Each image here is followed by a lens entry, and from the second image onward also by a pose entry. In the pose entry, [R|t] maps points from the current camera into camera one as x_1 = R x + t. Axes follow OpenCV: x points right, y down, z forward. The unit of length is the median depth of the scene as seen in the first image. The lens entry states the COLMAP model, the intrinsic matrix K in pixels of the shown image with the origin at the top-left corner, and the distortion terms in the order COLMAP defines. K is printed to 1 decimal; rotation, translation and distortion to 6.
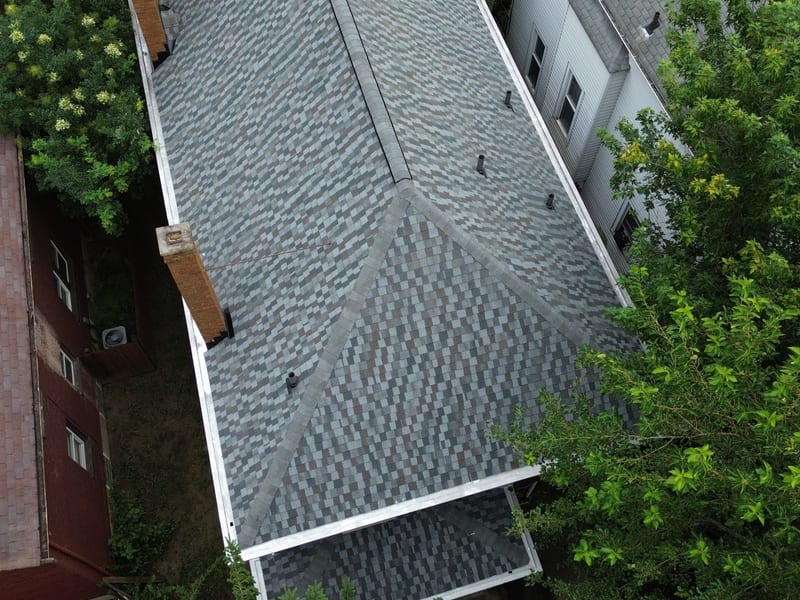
lens RADIAL K [[759.9, 0, 417.2], [0, 759.9, 303.2], [0, 0, 1]] dist [0.103518, -0.158760]
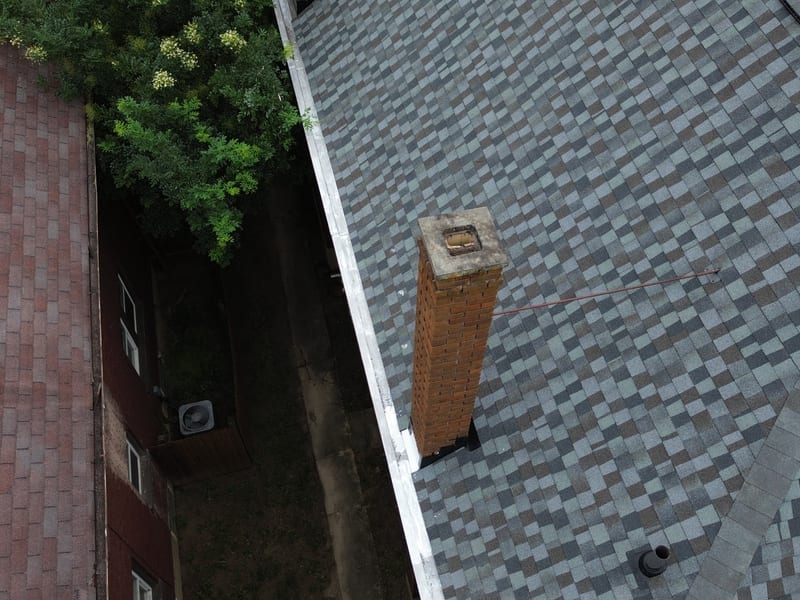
lens RADIAL K [[759.9, 0, 417.2], [0, 759.9, 303.2], [0, 0, 1]] dist [0.103518, -0.158760]
pose [[0.999146, 0.032423, -0.025607, -0.275110], [-0.034424, 0.996037, -0.082004, -0.010539], [0.022847, 0.082815, 0.996303, 0.474026]]
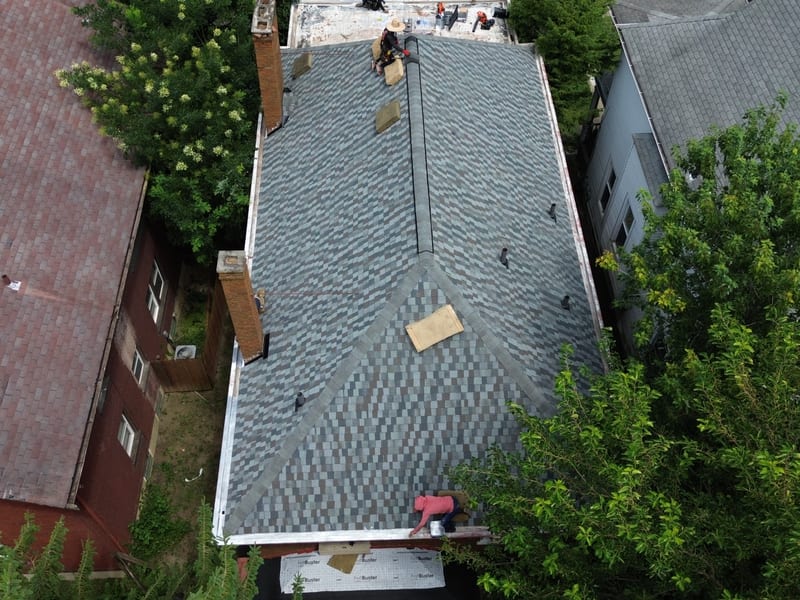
lens RADIAL K [[759.9, 0, 417.2], [0, 759.9, 303.2], [0, 0, 1]] dist [0.103518, -0.158760]
pose [[0.970590, 0.193584, -0.143109, 0.137474], [-0.211211, 0.970003, -0.120347, 0.055145], [0.115519, 0.147034, 0.982363, -0.140793]]
